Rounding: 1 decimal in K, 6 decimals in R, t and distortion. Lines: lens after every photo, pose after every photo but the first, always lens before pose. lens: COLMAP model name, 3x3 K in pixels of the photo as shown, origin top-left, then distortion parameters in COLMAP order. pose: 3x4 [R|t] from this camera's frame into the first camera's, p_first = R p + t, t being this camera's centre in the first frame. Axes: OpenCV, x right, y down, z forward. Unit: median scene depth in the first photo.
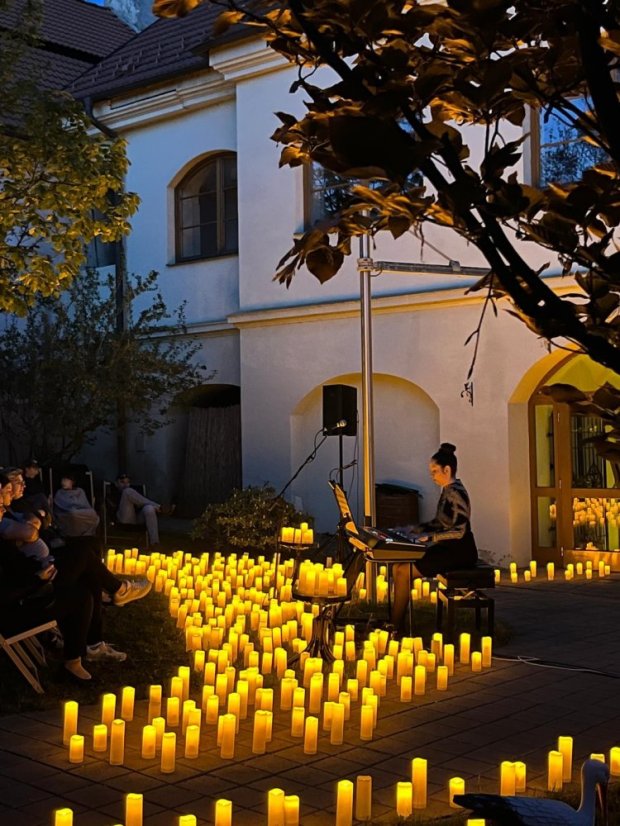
lens RADIAL K [[1097.0, 0, 309.7], [0, 1097.0, 408.8], [0, 0, 1]] dist [0.078760, -0.034665]
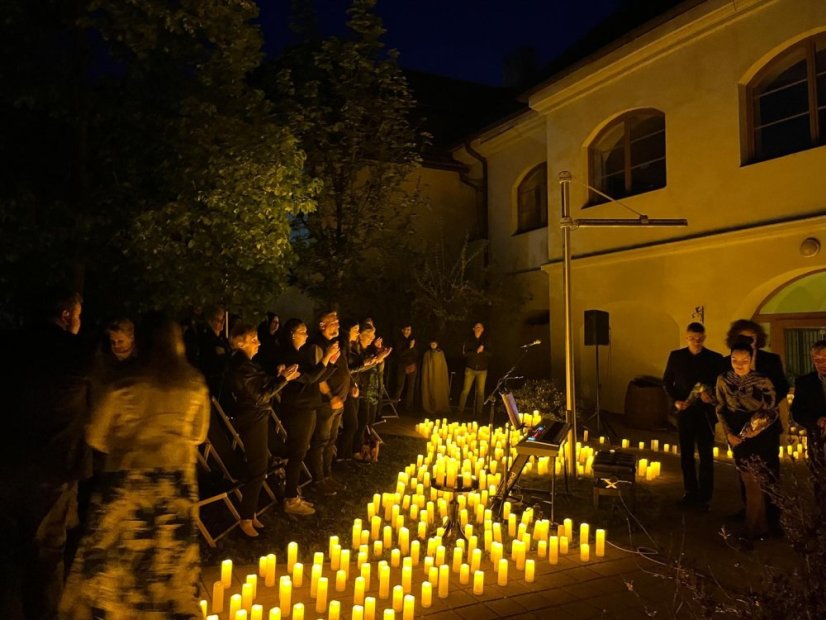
lens RADIAL K [[618.7, 0, 419.2], [0, 618.7, 310.8], [0, 0, 1]] dist [0.010512, -0.002743]
pose [[0.924282, -0.012148, -0.381517, 0.284805], [0.005801, 0.999825, -0.017782, -0.017188], [0.381666, 0.014222, 0.924191, 0.383001]]
